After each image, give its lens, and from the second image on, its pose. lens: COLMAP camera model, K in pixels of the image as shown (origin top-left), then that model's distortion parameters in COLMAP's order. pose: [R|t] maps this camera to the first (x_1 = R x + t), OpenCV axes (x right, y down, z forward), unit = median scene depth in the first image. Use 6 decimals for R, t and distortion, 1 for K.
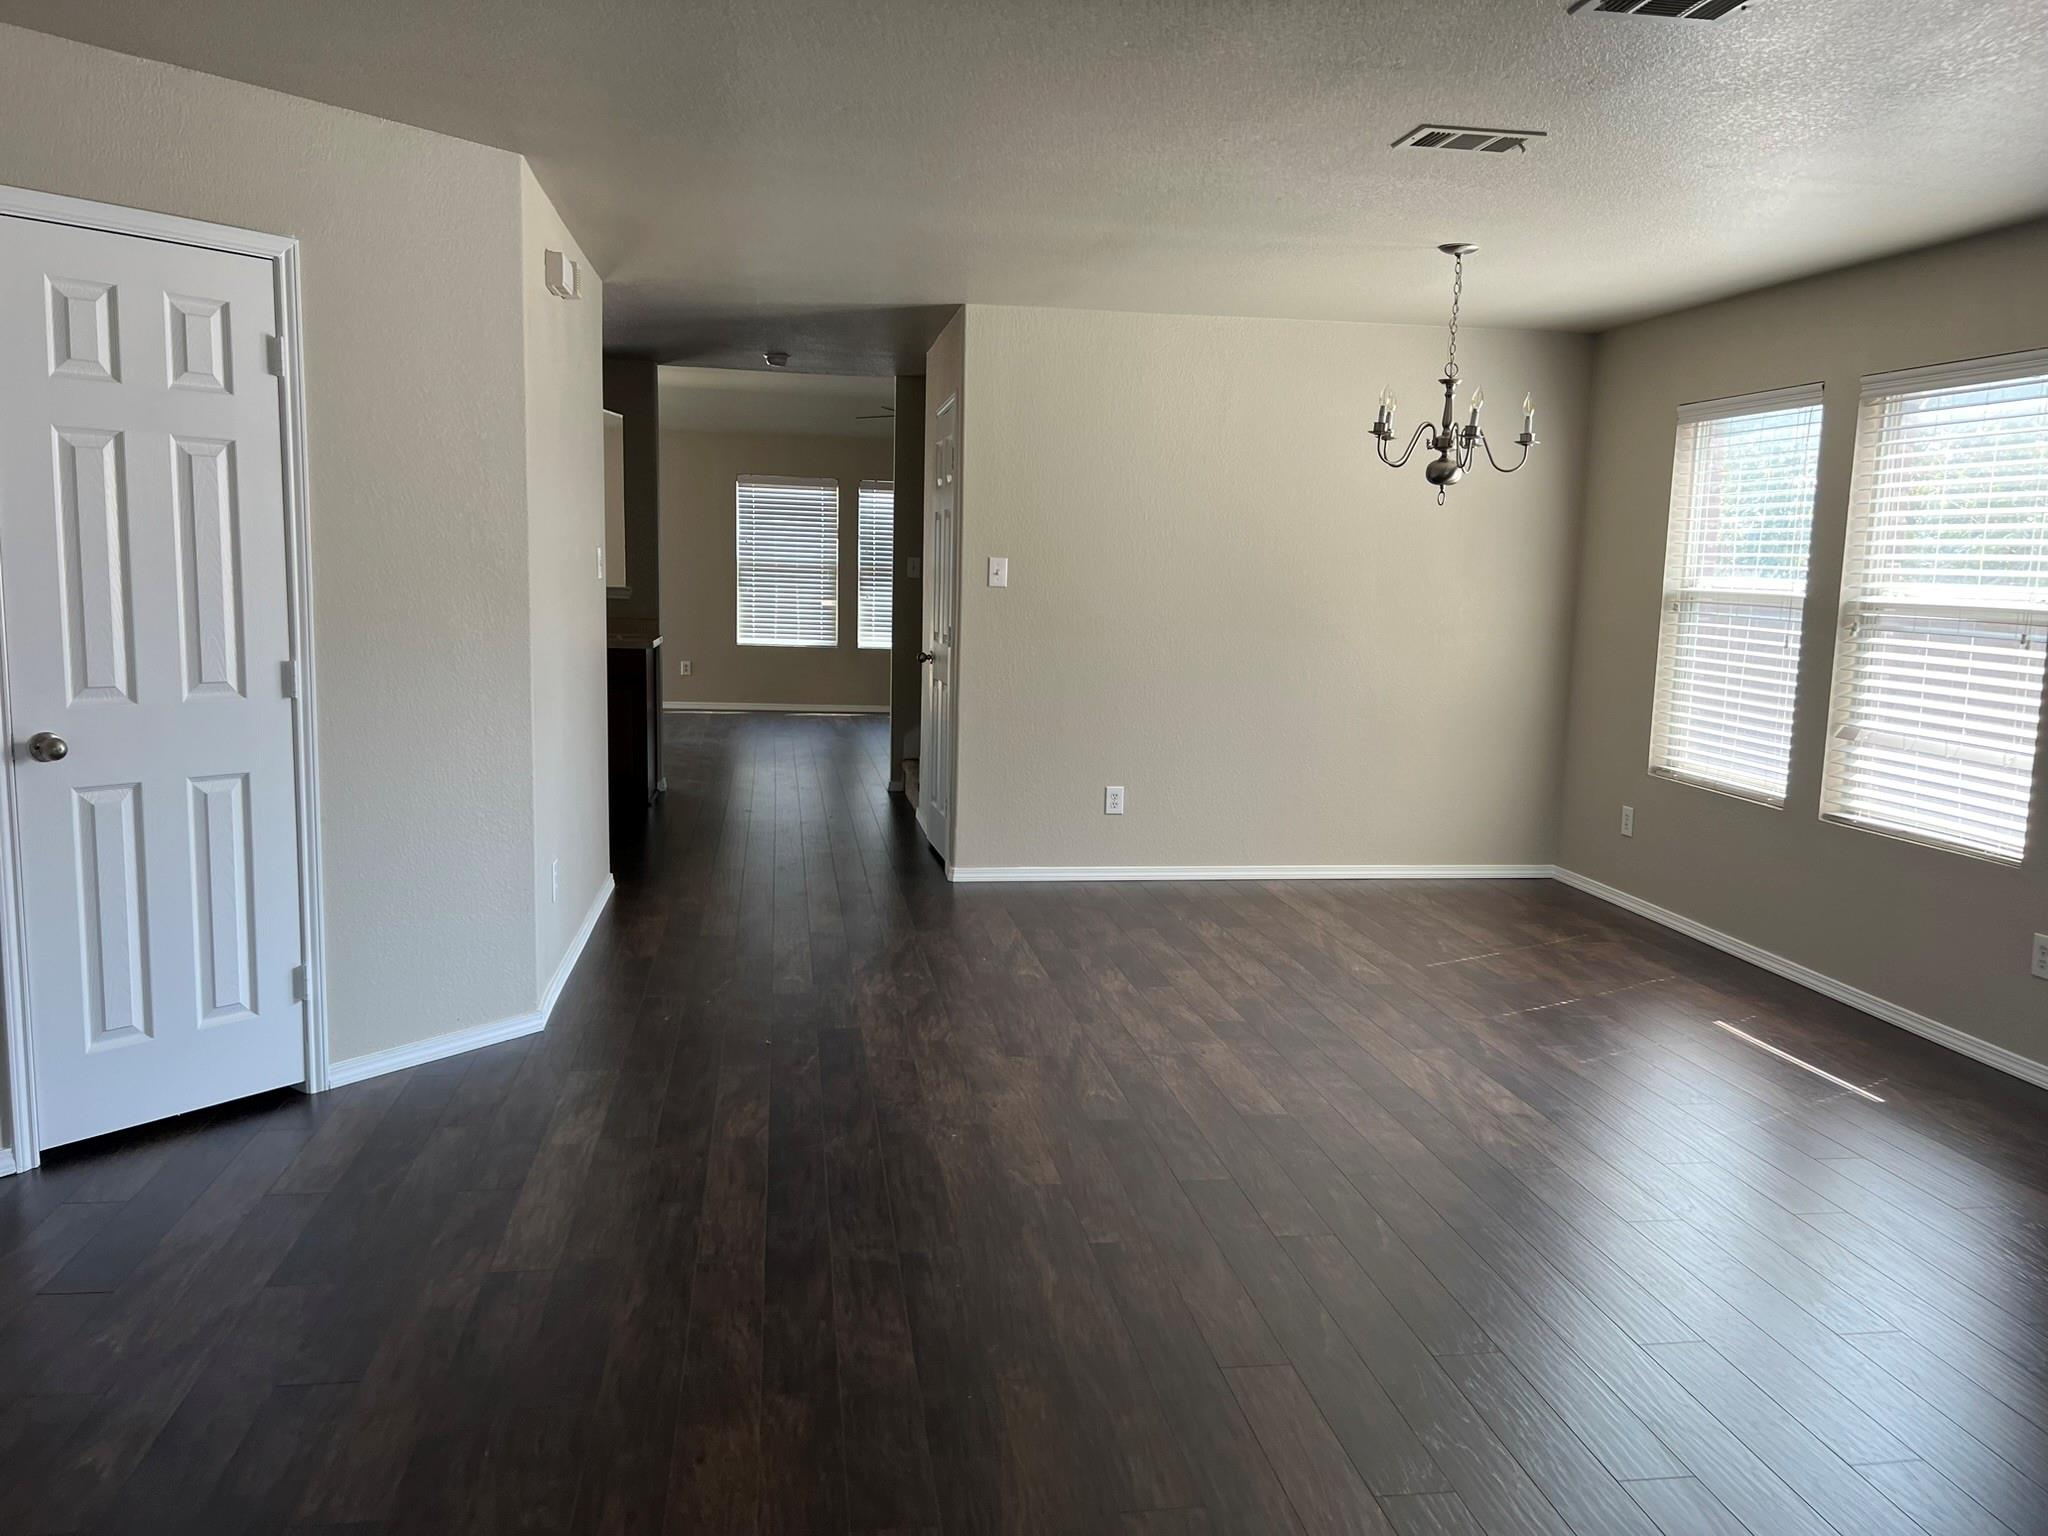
lens RADIAL K [[1549.6, 0, 1033.1], [0, 1549.6, 772.6], [0, 0, 1]] dist [0.064348, -0.087471]
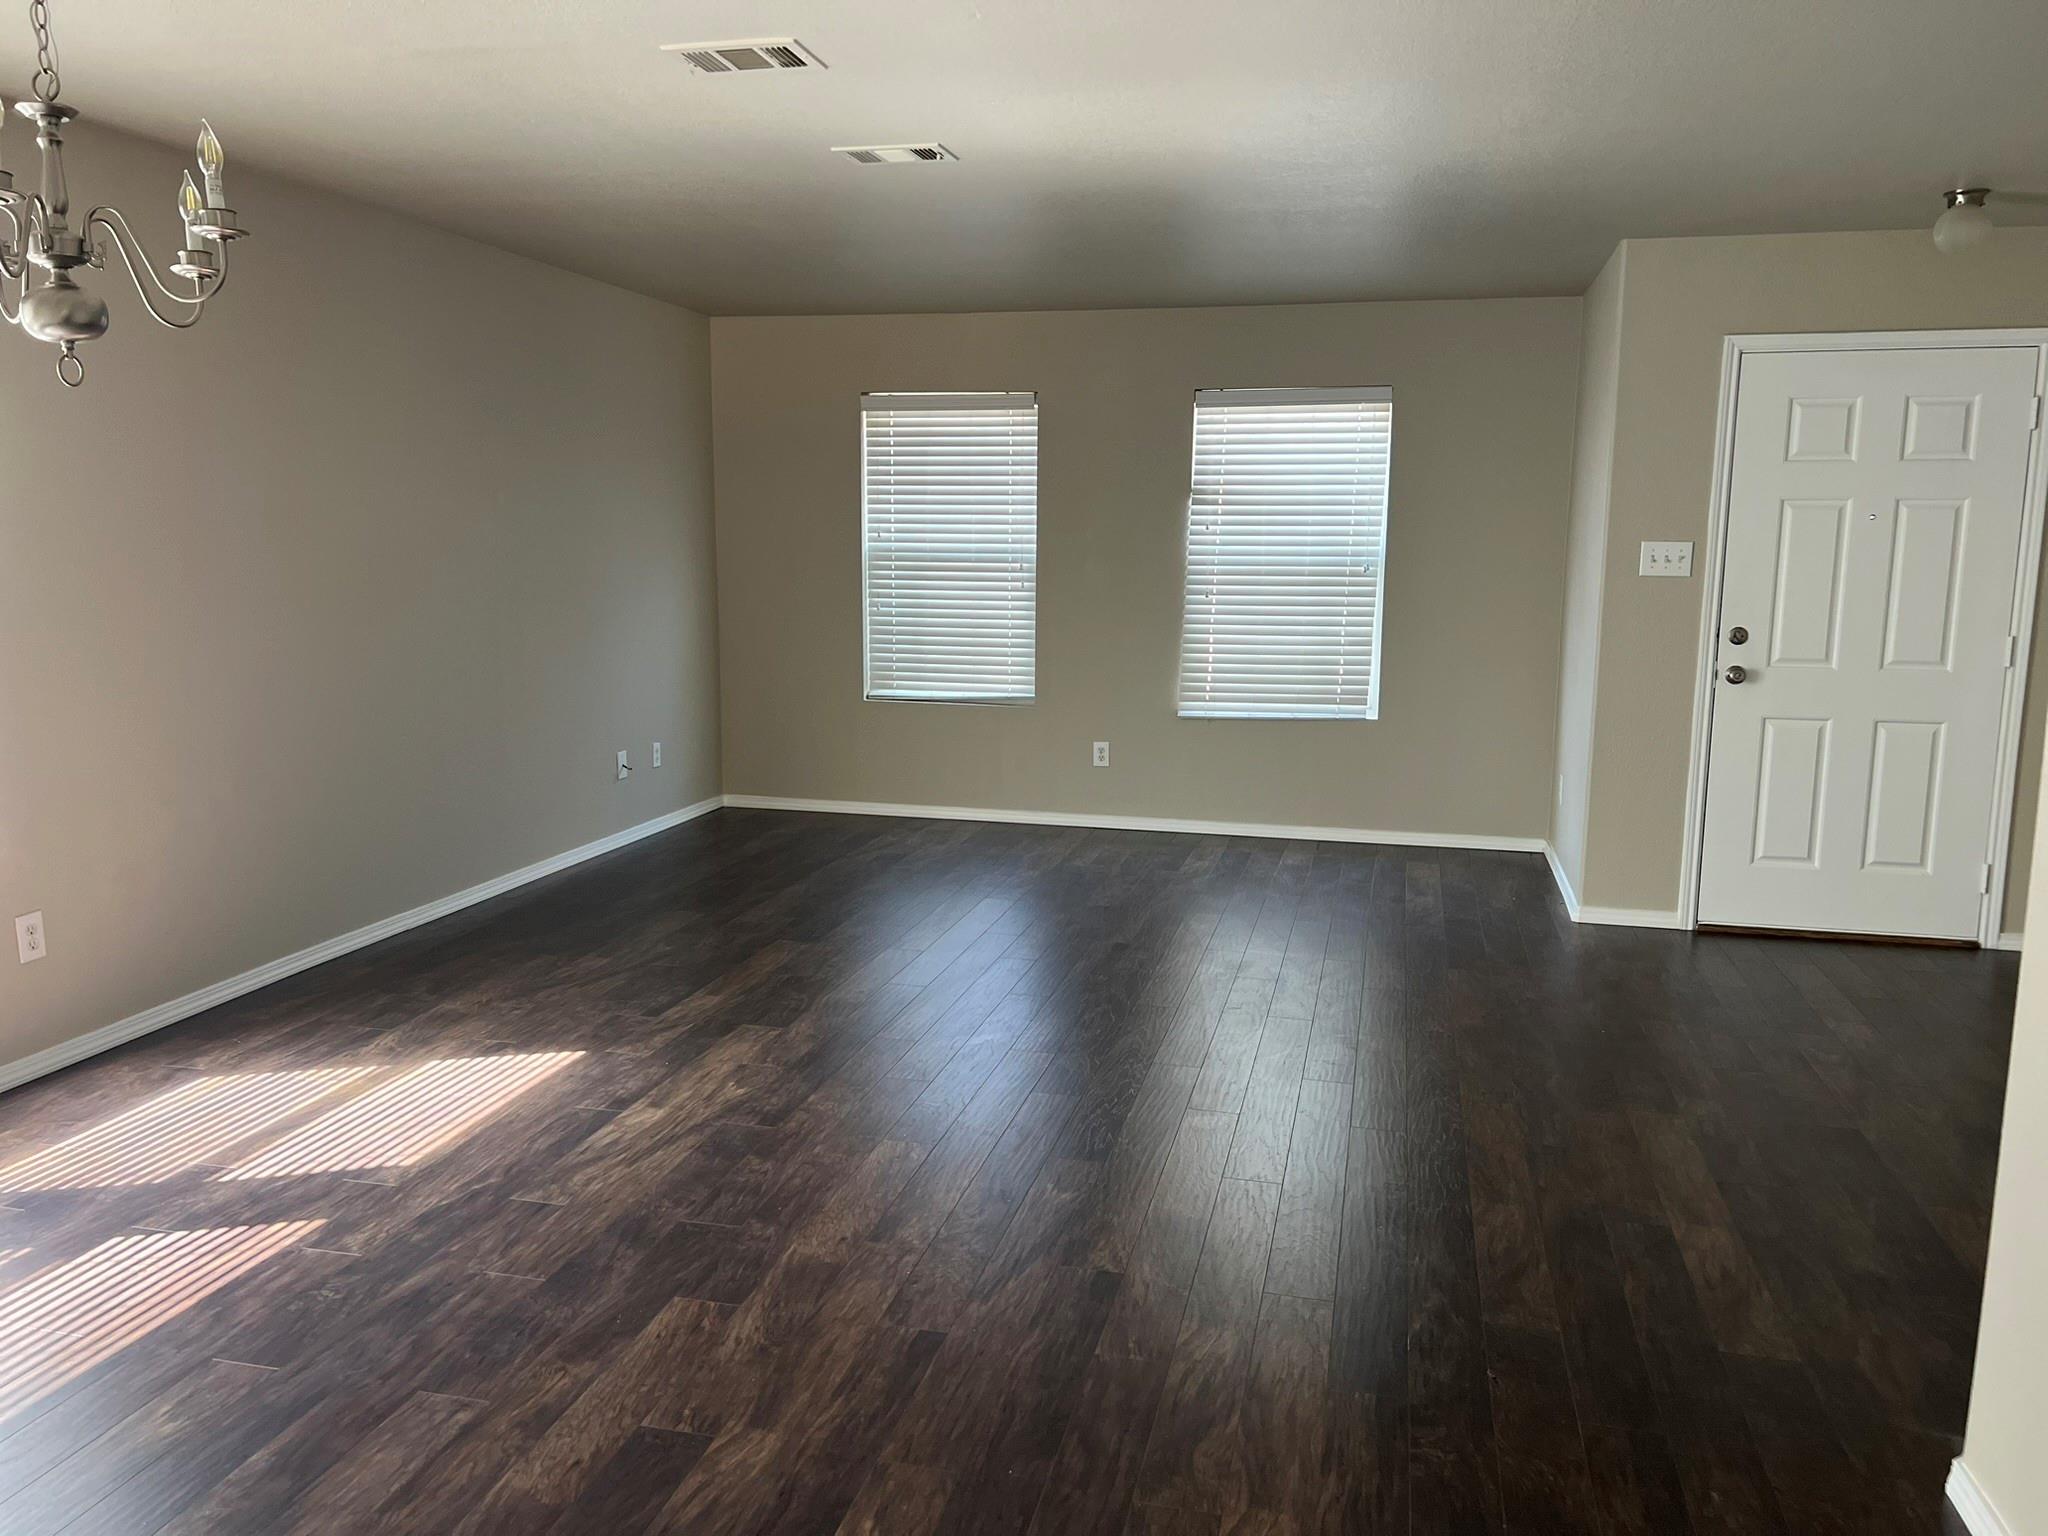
lens RADIAL K [[1549.6, 0, 1020.5], [0, 1549.6, 778.1], [0, 0, 1]] dist [0.064348, -0.087471]
pose [[-0.922424, -0.095176, 0.374267, -0.198341], [0.017654, 0.957748, 0.287067, -0.208571], [-0.385775, 0.271404, -0.881769, 1.478782]]
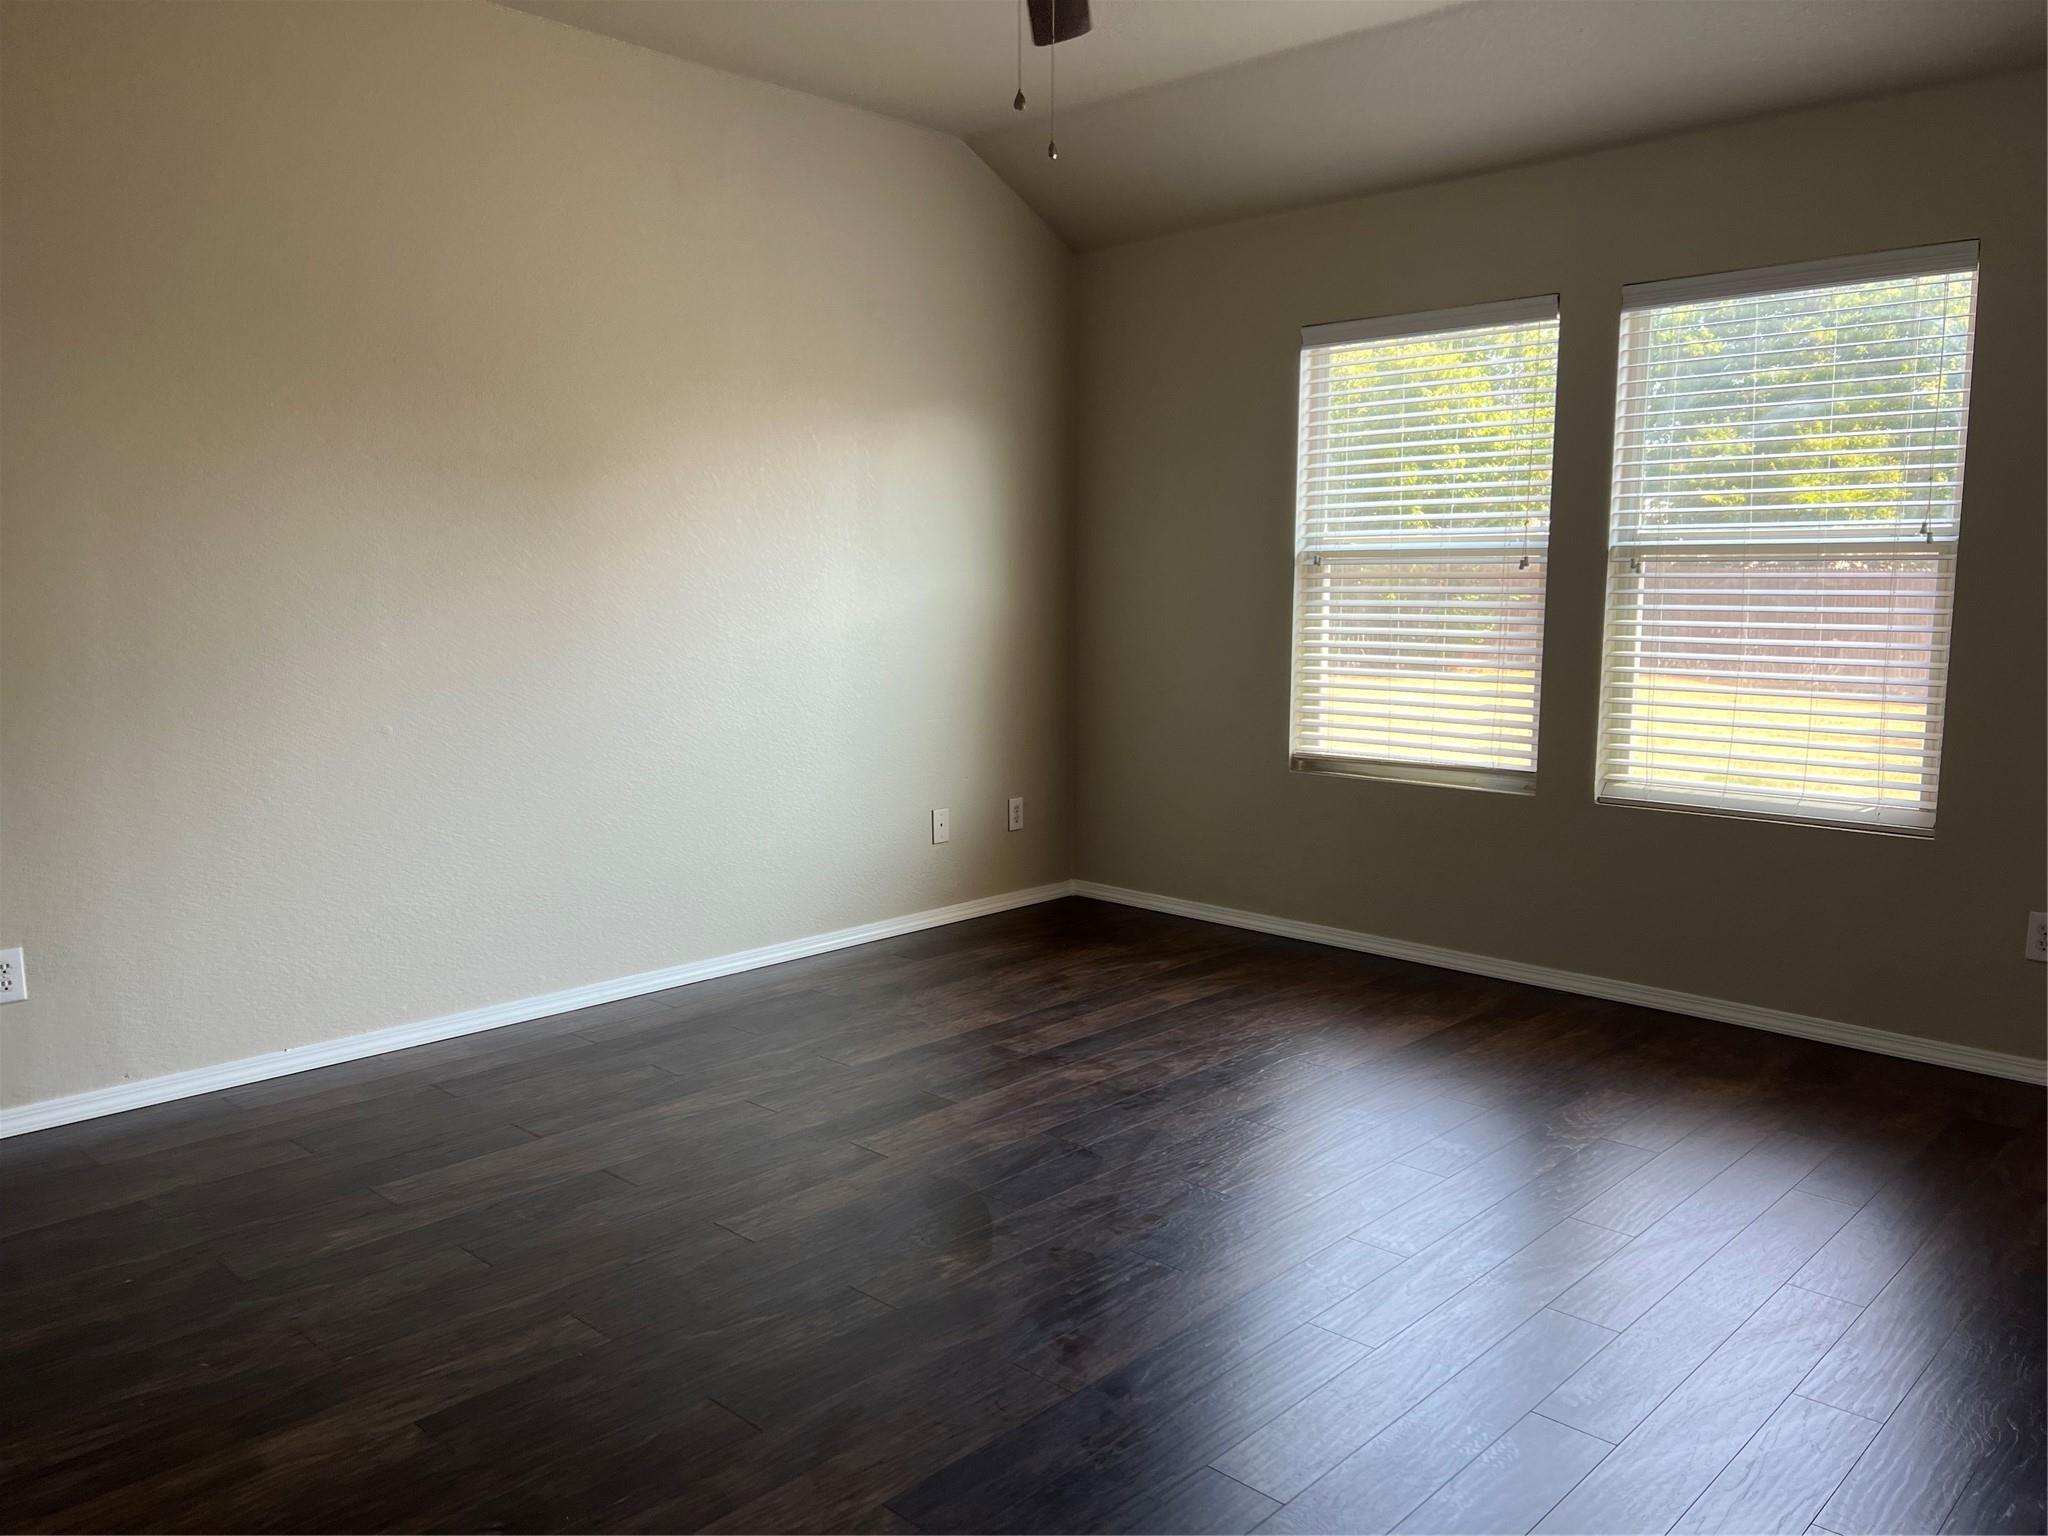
lens RADIAL K [[1605.2, 0, 1016.8], [0, 1605.2, 767.1], [0, 0, 1]] dist [0.010223, -0.016524]
pose [[0.796088, -0.118154, 0.593534, -0.270741], [0.109517, 0.992690, 0.050721, -0.067589], [-0.595188, 0.024624, 0.803209, 0.462407]]
